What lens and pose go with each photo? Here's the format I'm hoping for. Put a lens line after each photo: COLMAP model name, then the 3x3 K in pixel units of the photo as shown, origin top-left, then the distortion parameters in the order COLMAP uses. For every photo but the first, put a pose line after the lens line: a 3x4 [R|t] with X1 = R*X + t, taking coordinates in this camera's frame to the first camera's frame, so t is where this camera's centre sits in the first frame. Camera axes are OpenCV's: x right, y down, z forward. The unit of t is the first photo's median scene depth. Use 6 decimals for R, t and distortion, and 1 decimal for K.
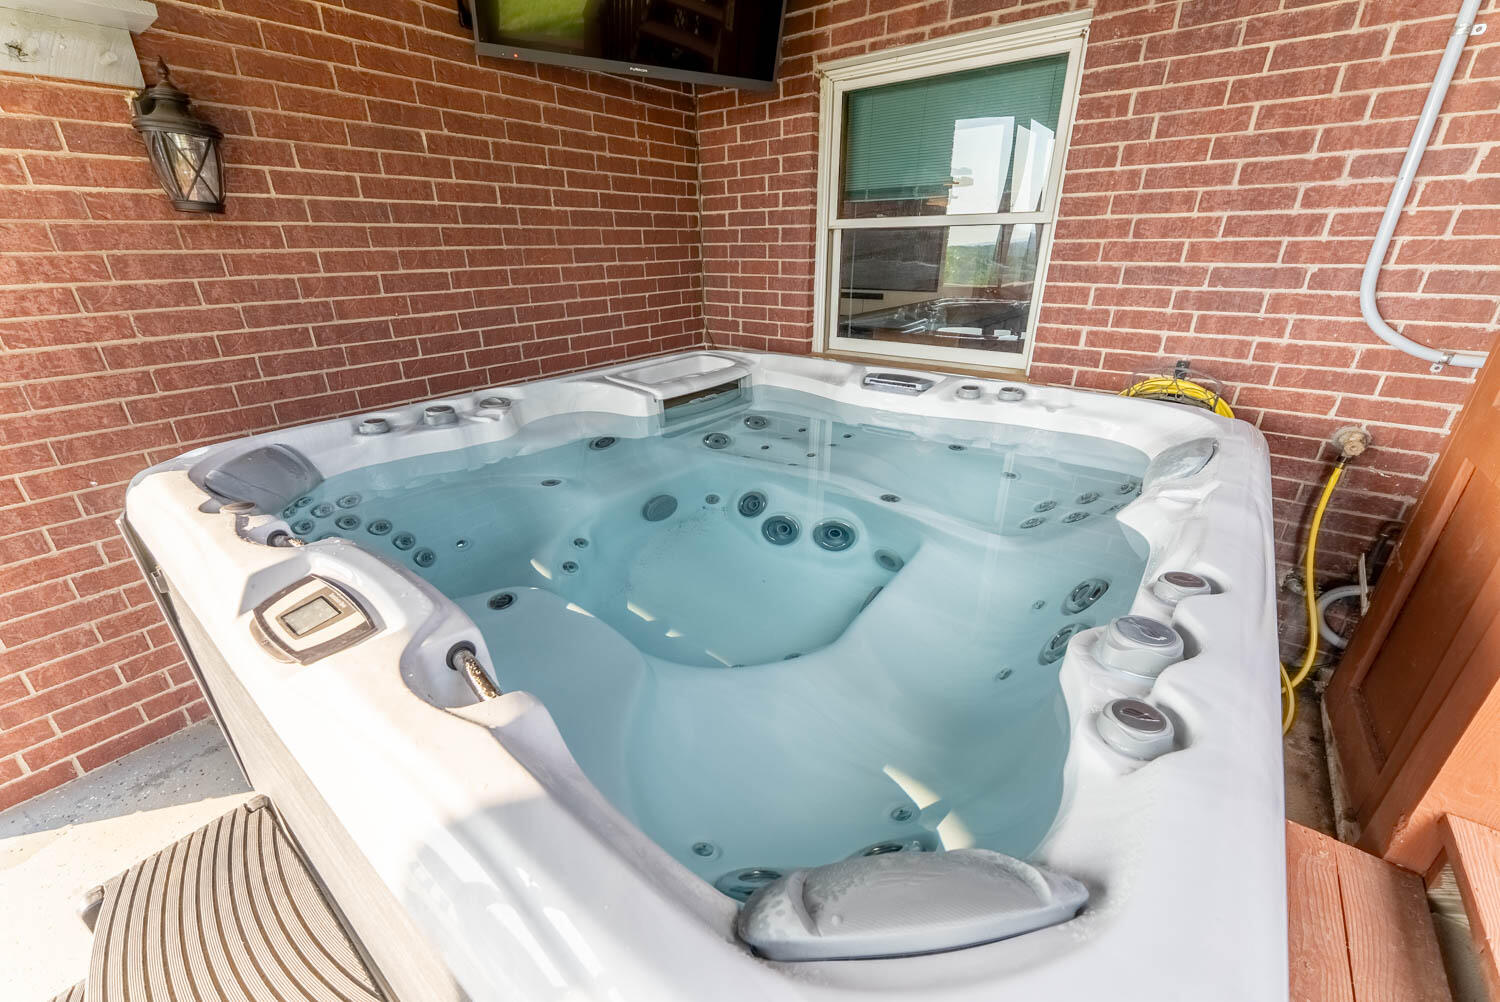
lens RADIAL K [[598.7, 0, 748.1], [0, 598.7, 503.5], [0, 0, 1]] dist [-0.000294, -0.000652]
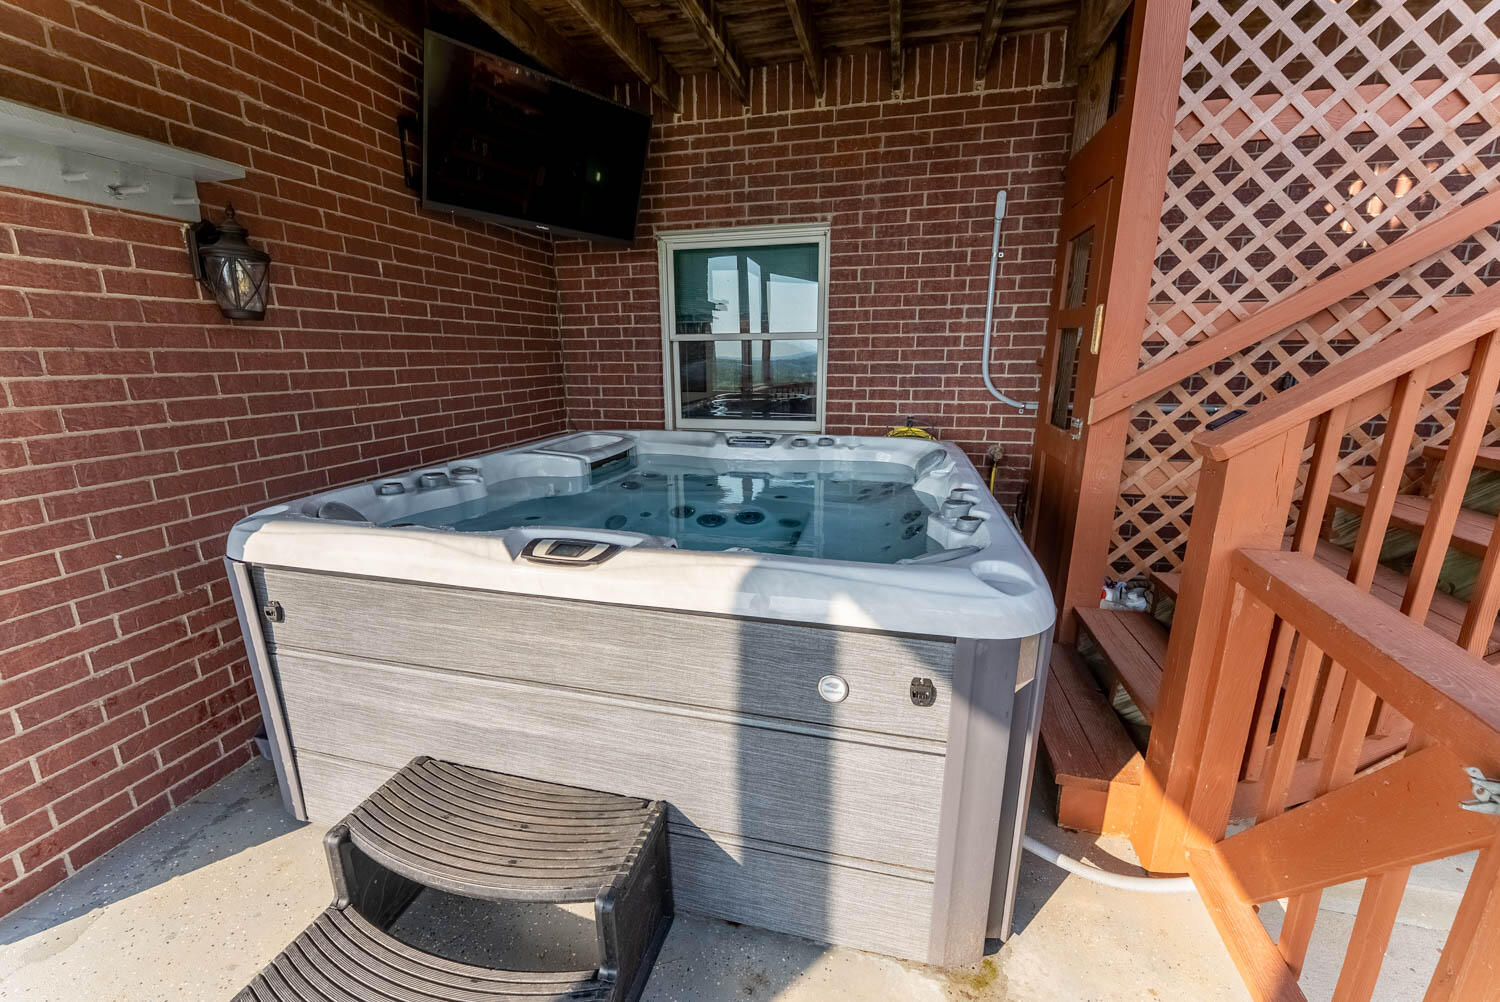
lens RADIAL K [[598.7, 0, 748.1], [0, 598.7, 503.5], [0, 0, 1]] dist [-0.000294, -0.000652]
pose [[0.910506, -0.095959, 0.402207, -0.411451], [0.162376, 0.977538, -0.134361, 0.161498], [-0.380280, 0.187645, 0.905636, -0.323470]]
